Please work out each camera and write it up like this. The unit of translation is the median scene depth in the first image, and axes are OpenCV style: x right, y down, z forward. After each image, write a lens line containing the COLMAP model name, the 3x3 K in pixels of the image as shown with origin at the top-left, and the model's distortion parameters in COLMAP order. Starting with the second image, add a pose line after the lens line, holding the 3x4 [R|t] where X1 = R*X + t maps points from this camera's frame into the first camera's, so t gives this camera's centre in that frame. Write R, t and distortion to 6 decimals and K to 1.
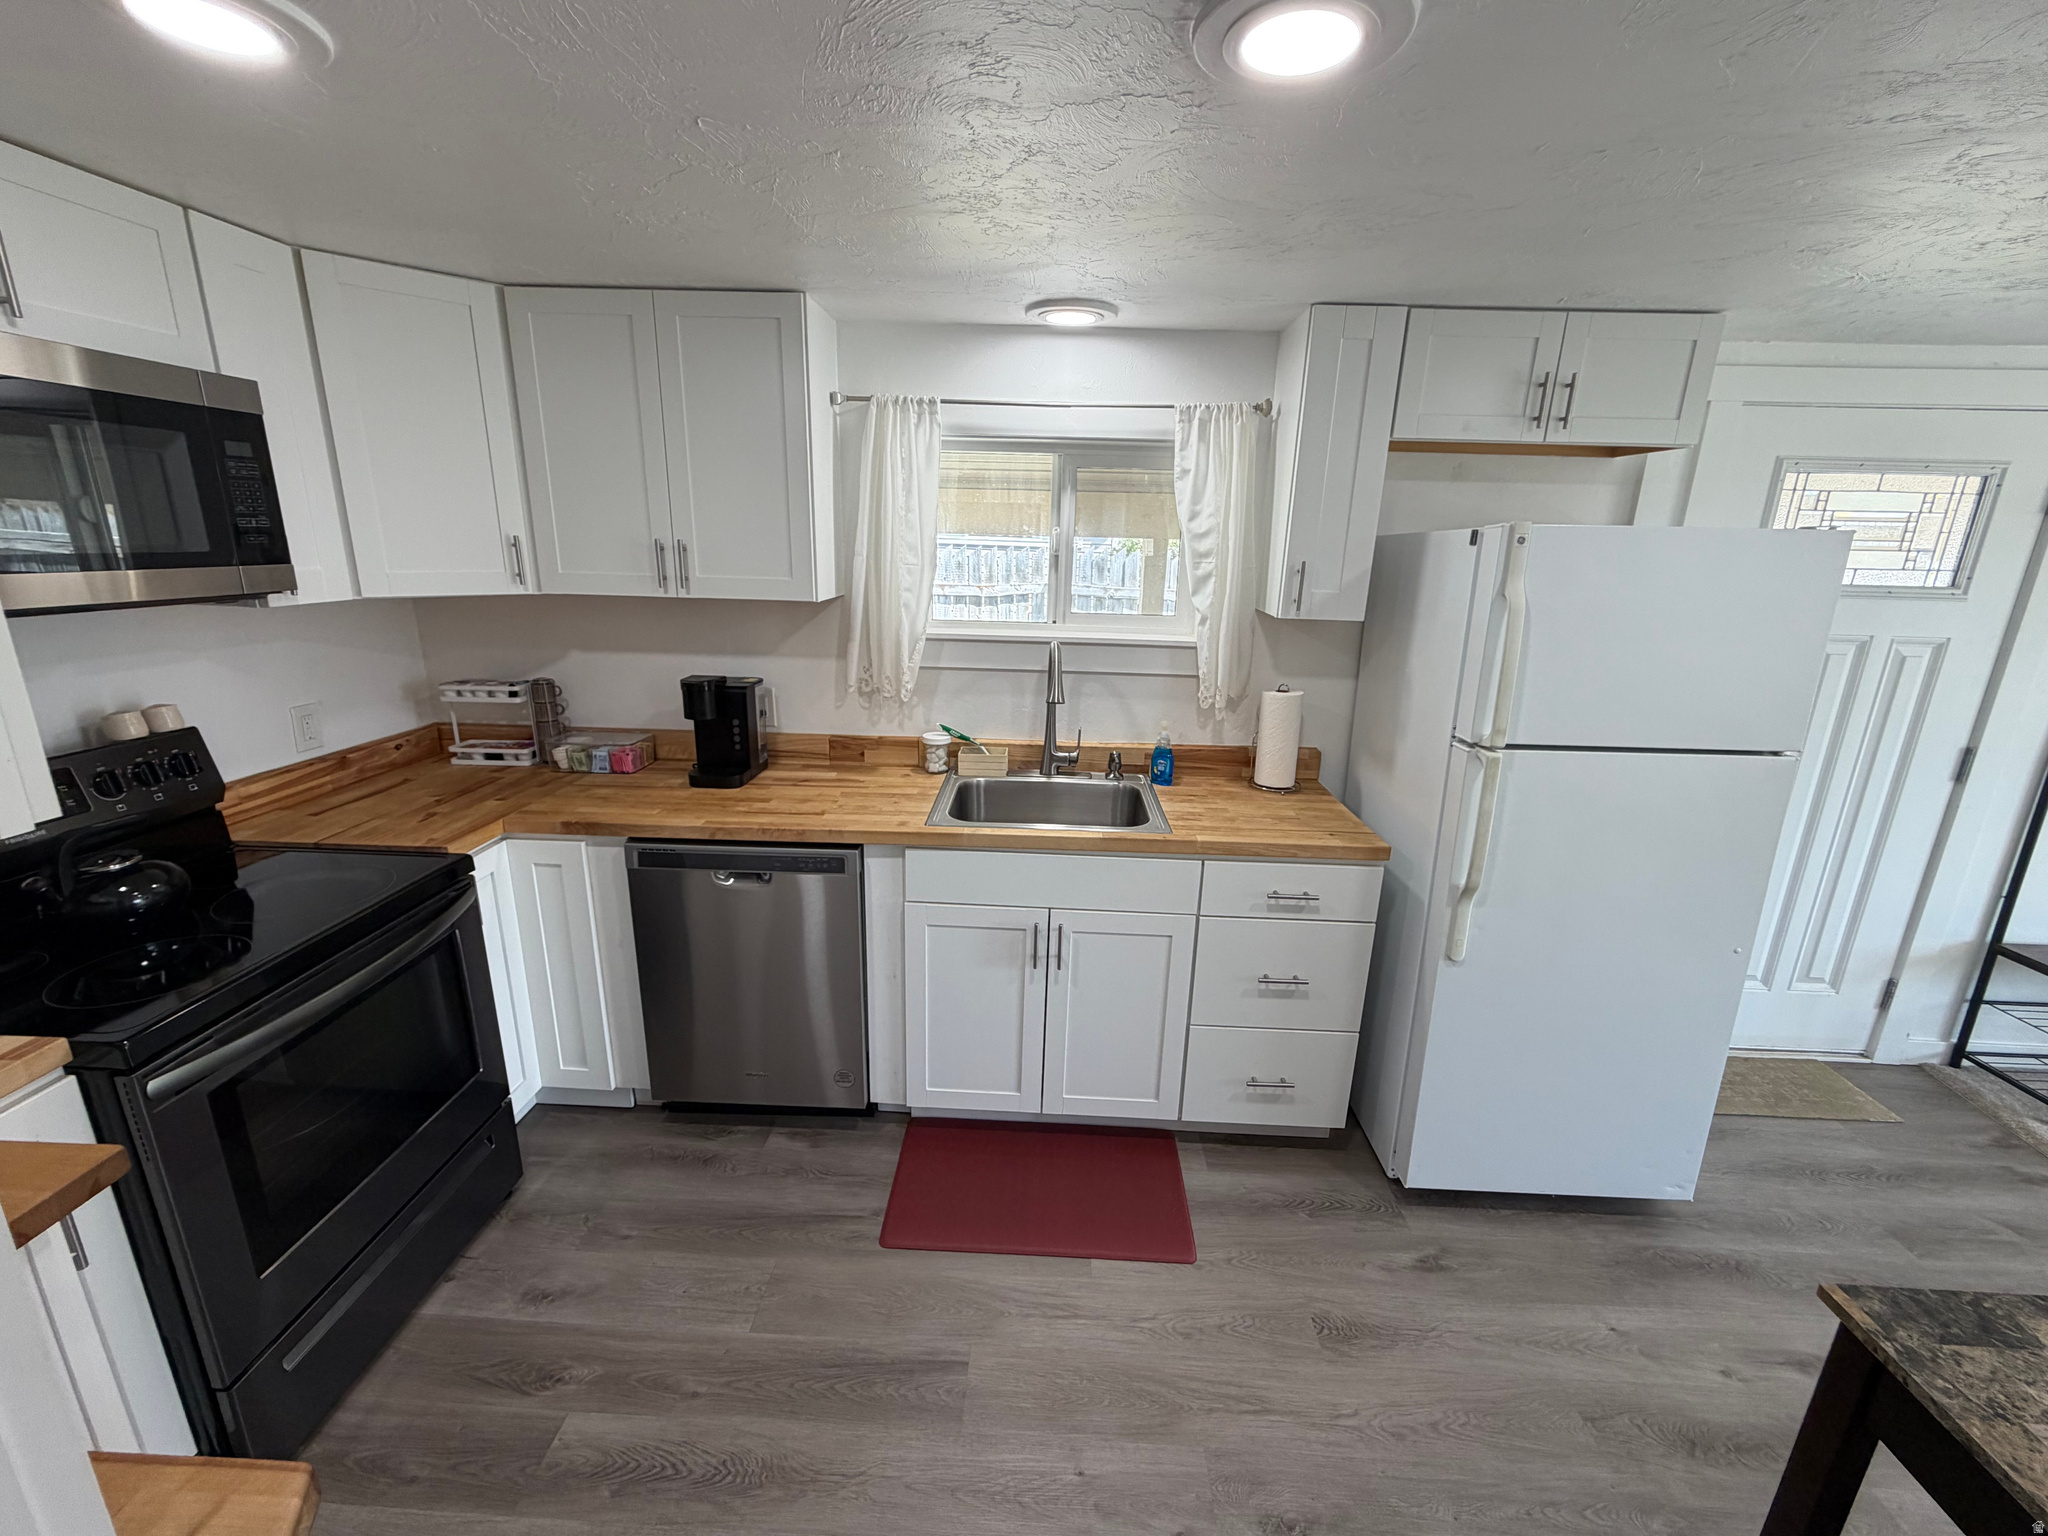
lens RADIAL K [[835.5, 0, 1024.7], [0, 835.5, 766.8], [0, 0, 1]] dist [-0.000486, -0.000061]
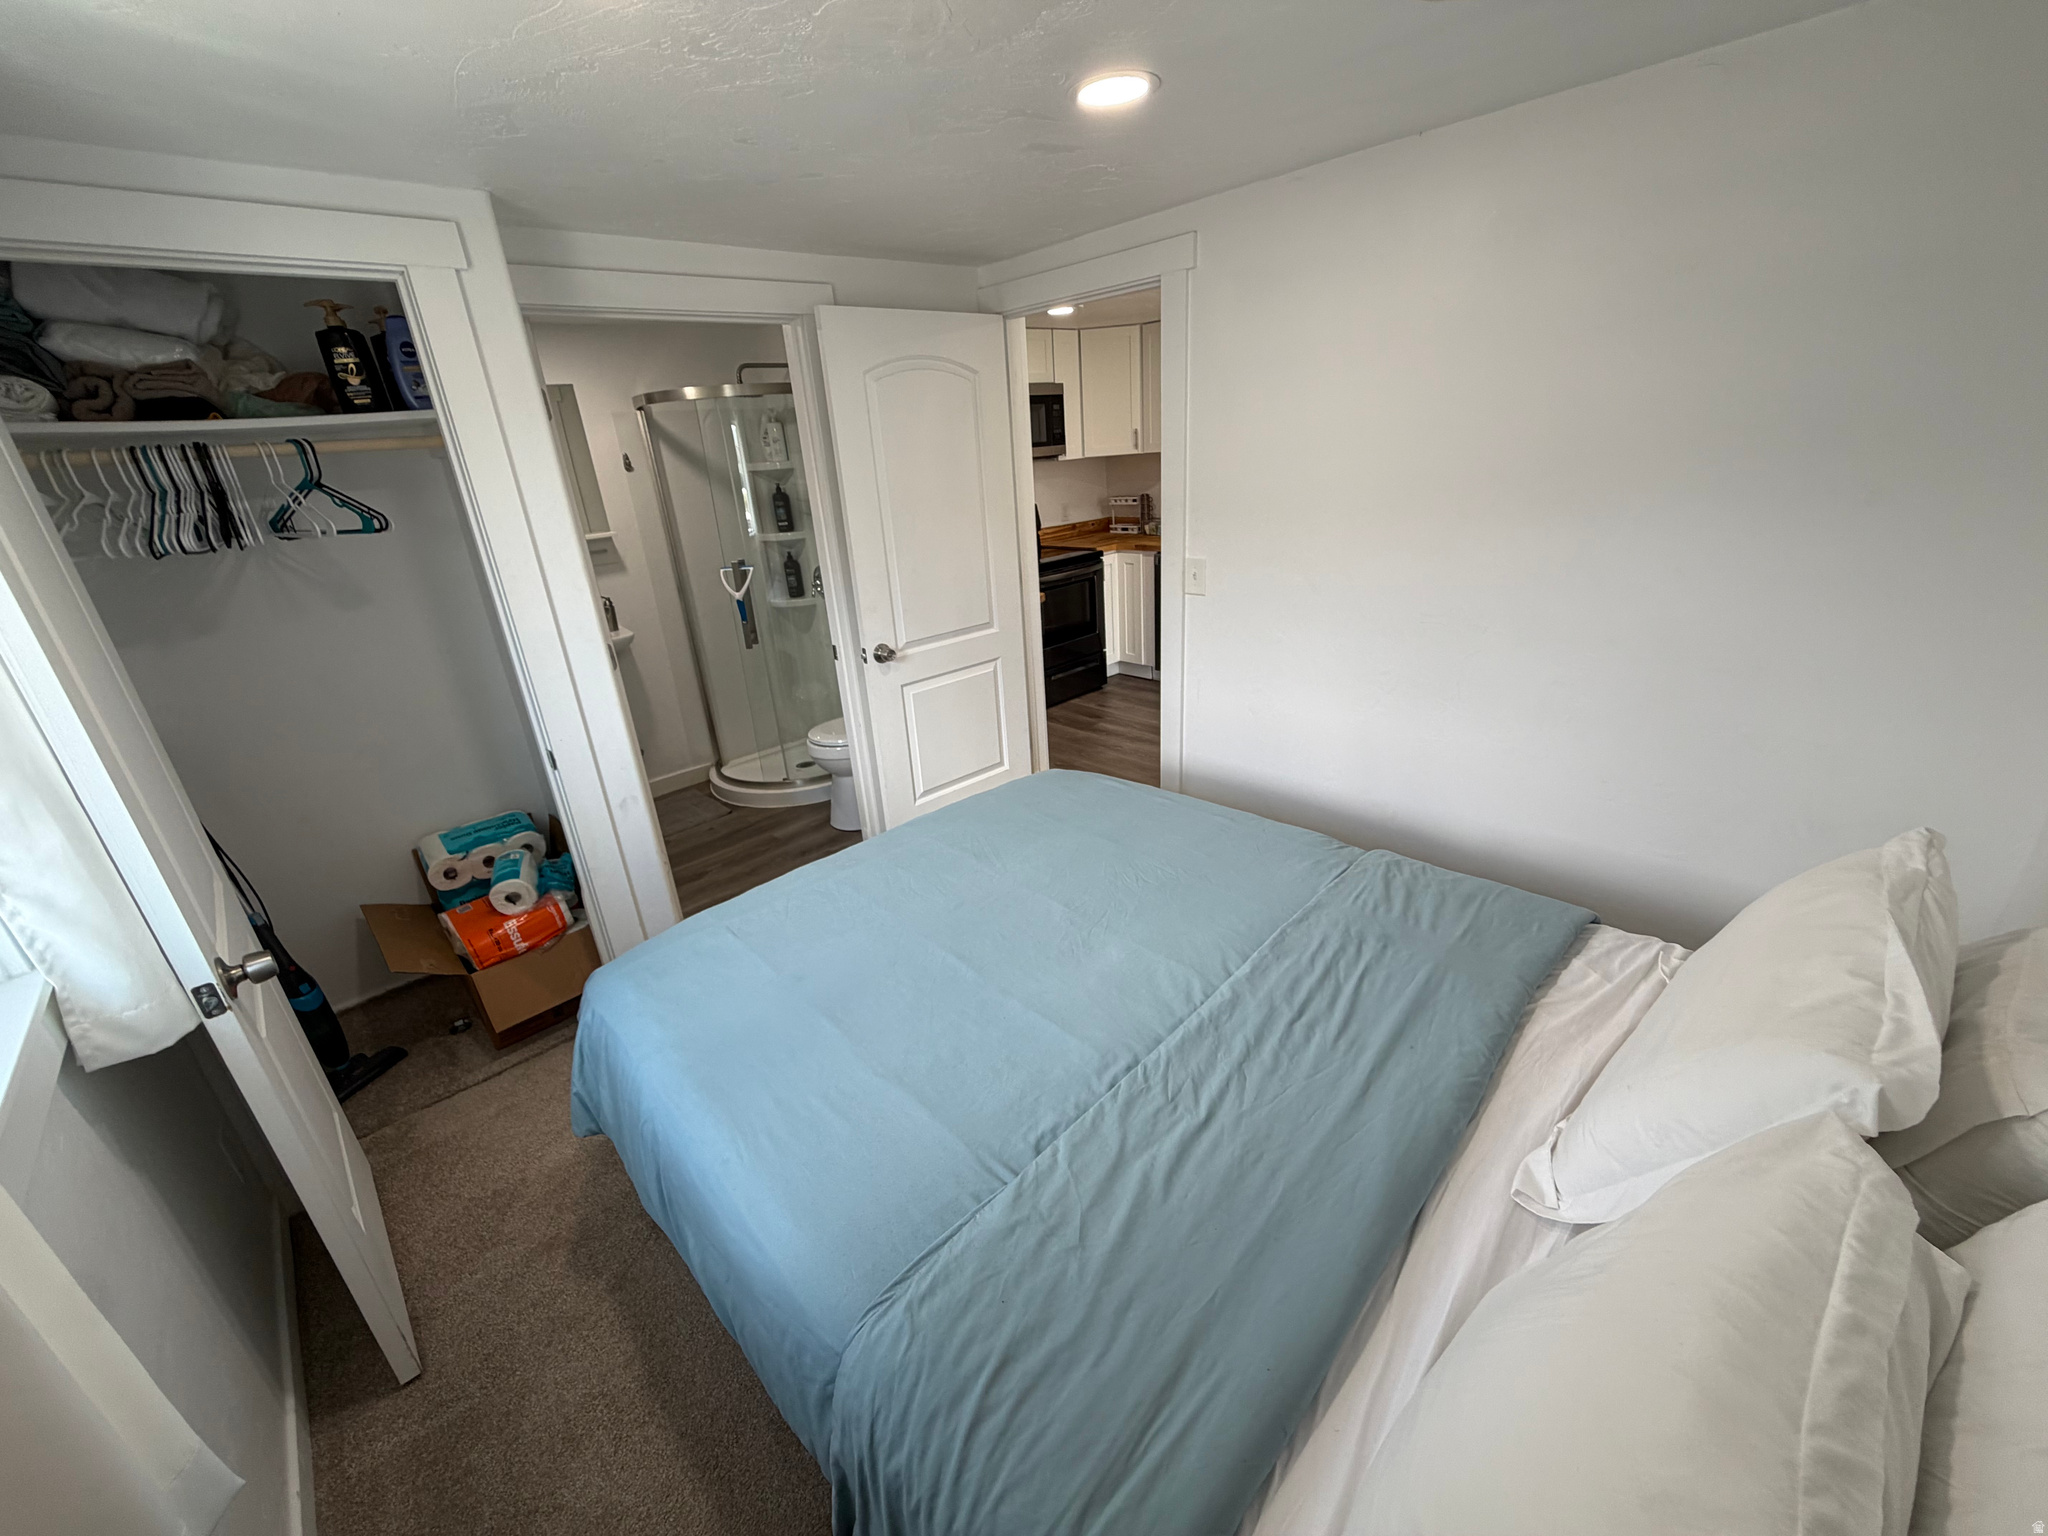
lens RADIAL K [[820.6, 0, 1018.6], [0, 820.6, 765.4], [0, 0, 1]] dist [0.000496, -0.000031]
pose [[0.706949, 0.189712, -0.681347, 0.929764], [-0.102745, 0.980682, 0.166453, 0.312371], [0.699762, -0.047669, 0.712784, -0.963032]]
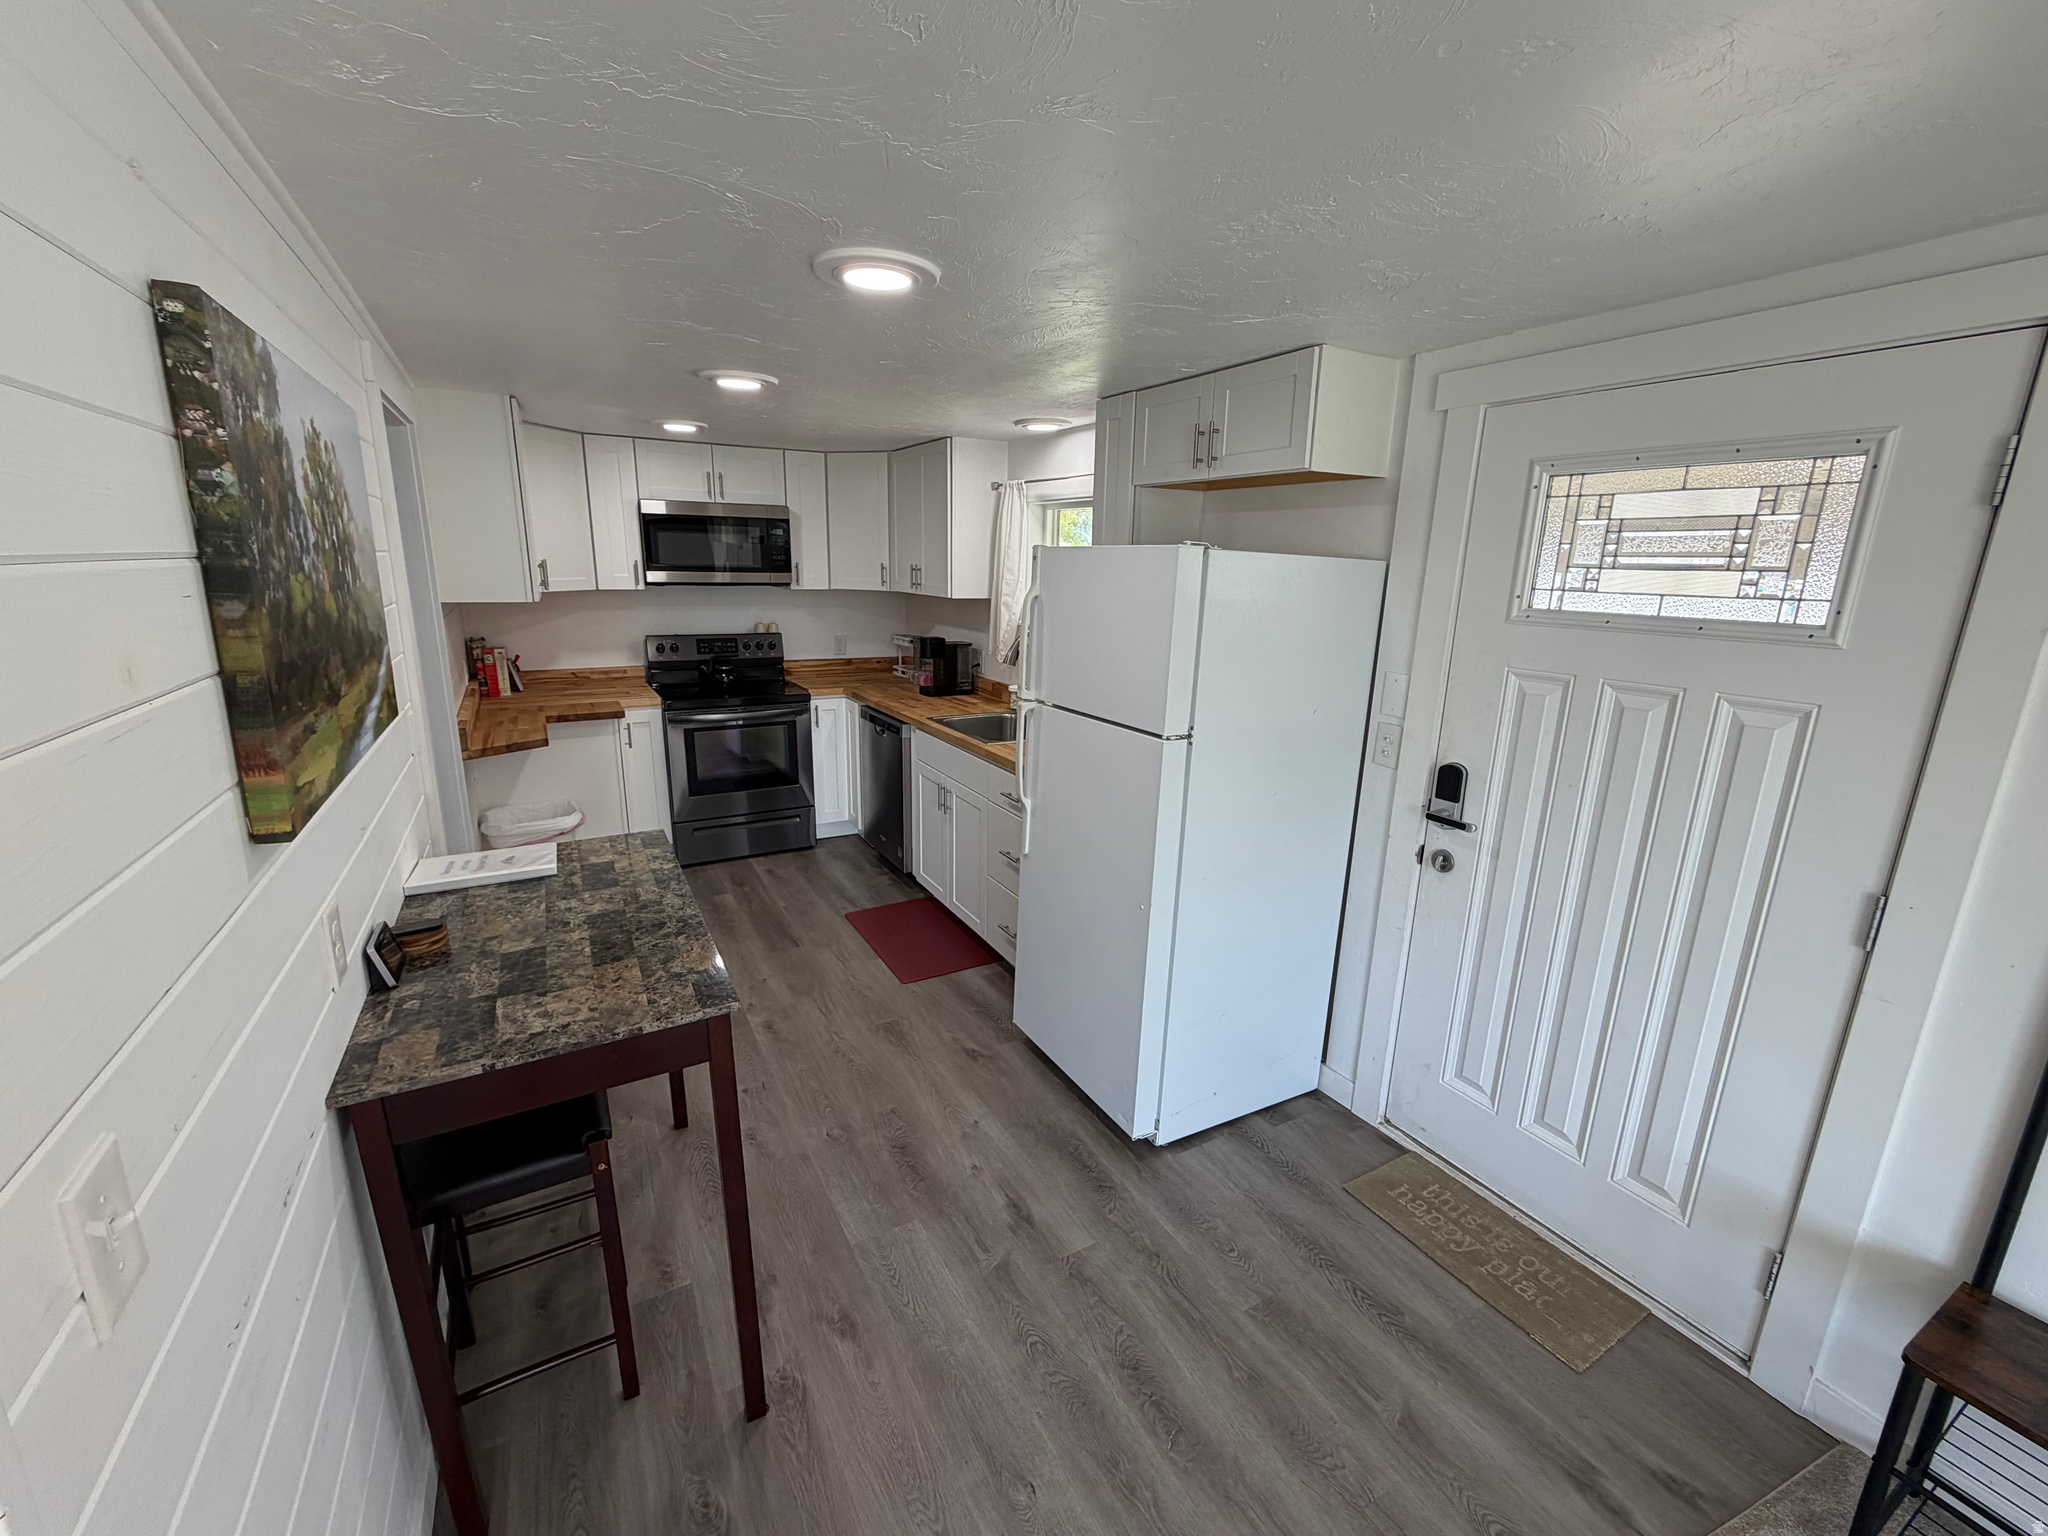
lens RADIAL K [[835.5, 0, 1024.7], [0, 835.5, 766.8], [0, 0, 1]] dist [-0.000486, -0.000061]
pose [[0.529819, 0.191938, -0.826106, 1.384431], [-0.236046, 0.968940, 0.073737, -0.011220], [0.814600, 0.155932, 0.558669, 0.158125]]
